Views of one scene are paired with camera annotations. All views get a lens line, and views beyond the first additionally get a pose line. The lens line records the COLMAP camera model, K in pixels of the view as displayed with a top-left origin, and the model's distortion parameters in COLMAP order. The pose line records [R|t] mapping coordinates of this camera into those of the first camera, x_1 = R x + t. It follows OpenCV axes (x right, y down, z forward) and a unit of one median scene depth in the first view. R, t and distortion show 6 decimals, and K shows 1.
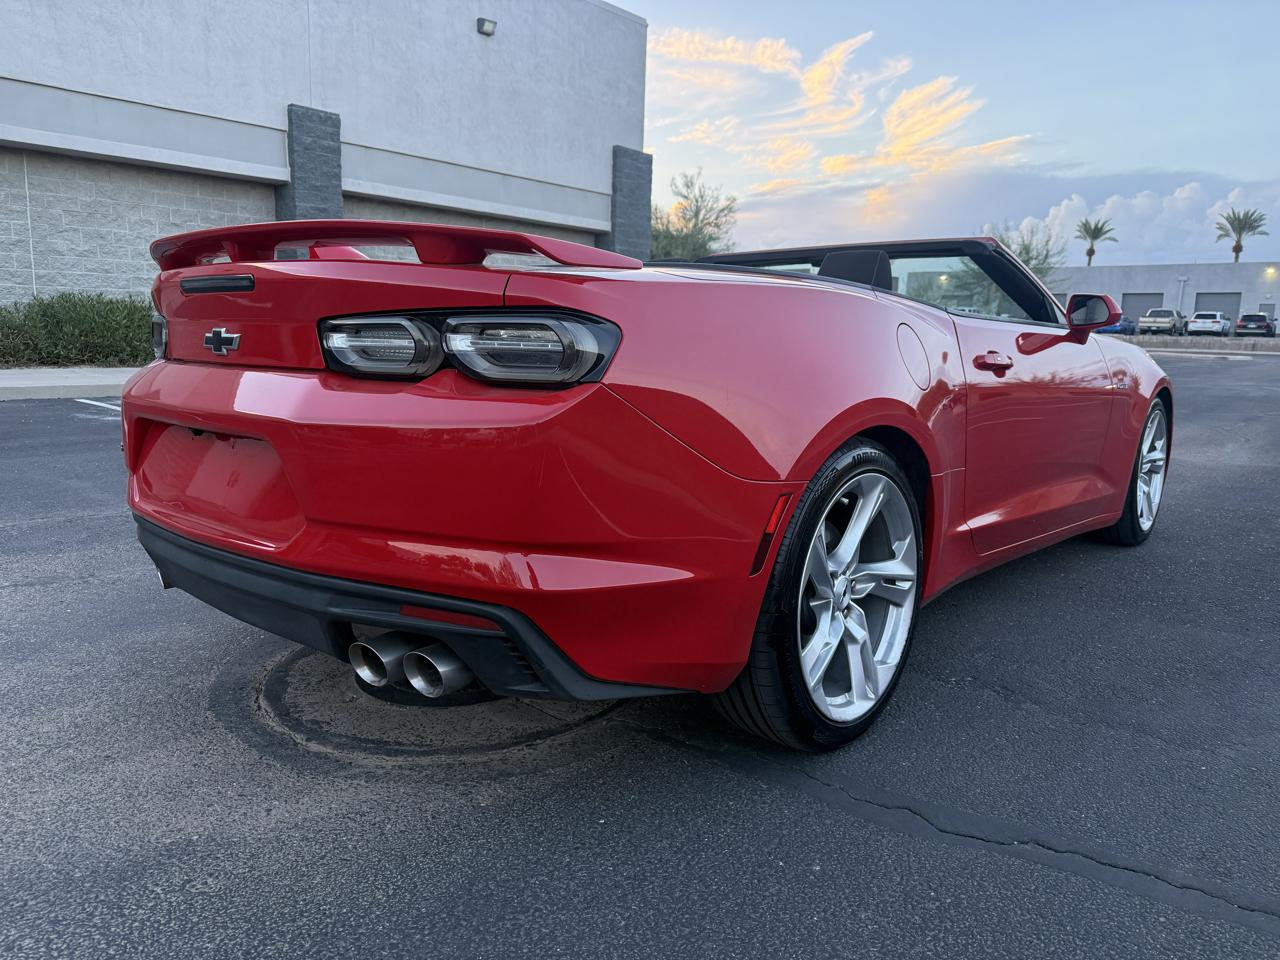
lens RADIAL K [[926.8, 0, 621.4], [0, 926.8, 479.4], [0, 0, 1]] dist [0.014386, -0.030614]
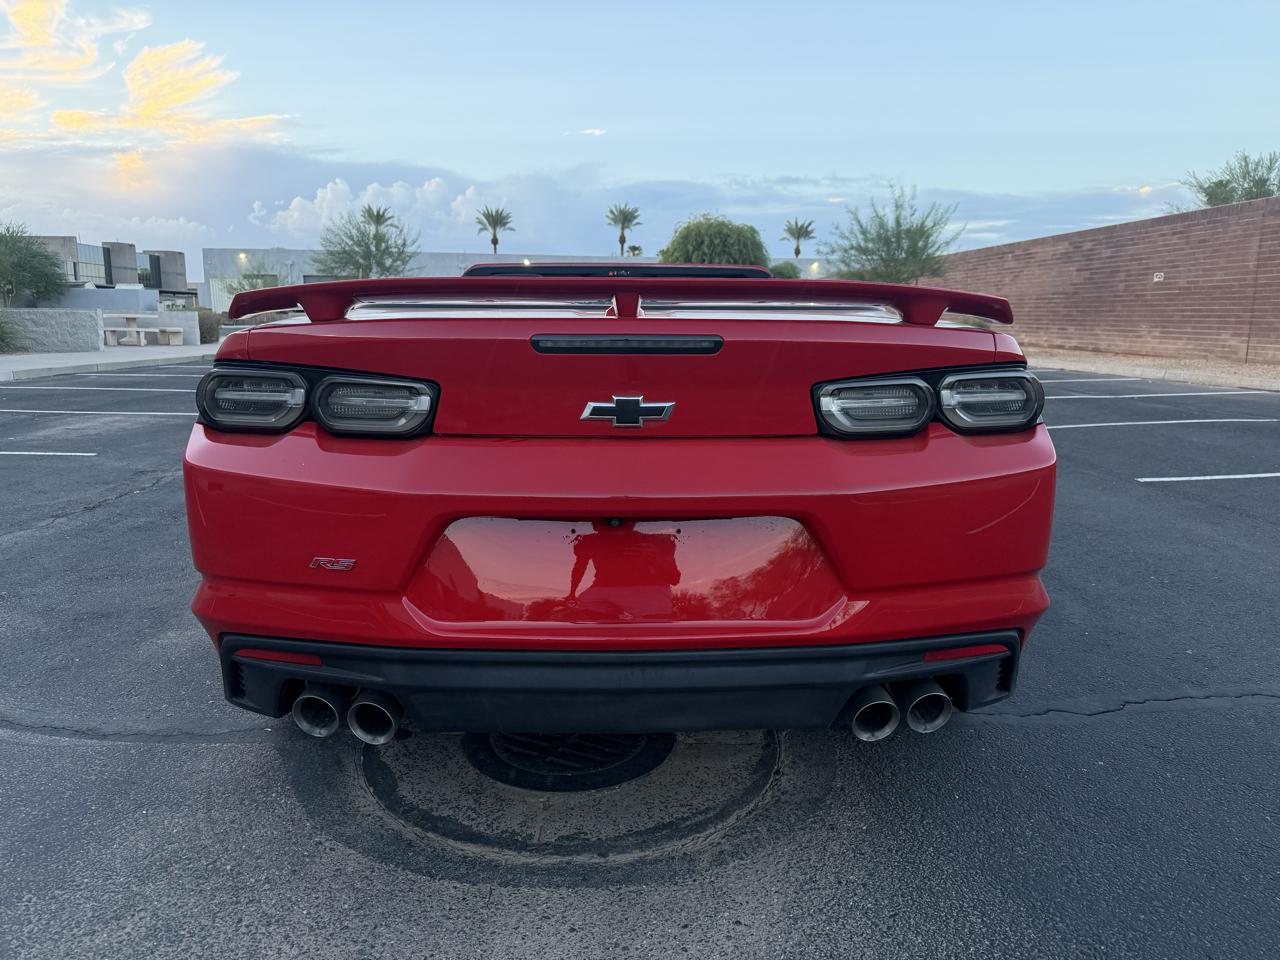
lens RADIAL K [[926.8, 0, 633.2], [0, 926.8, 492.6], [0, 0, 1]] dist [0.014386, -0.030614]
pose [[0.725168, -0.137100, 0.674785, -0.456033], [0.112204, 0.990407, 0.080646, -0.065442], [-0.679368, 0.017231, 0.733595, 0.179259]]
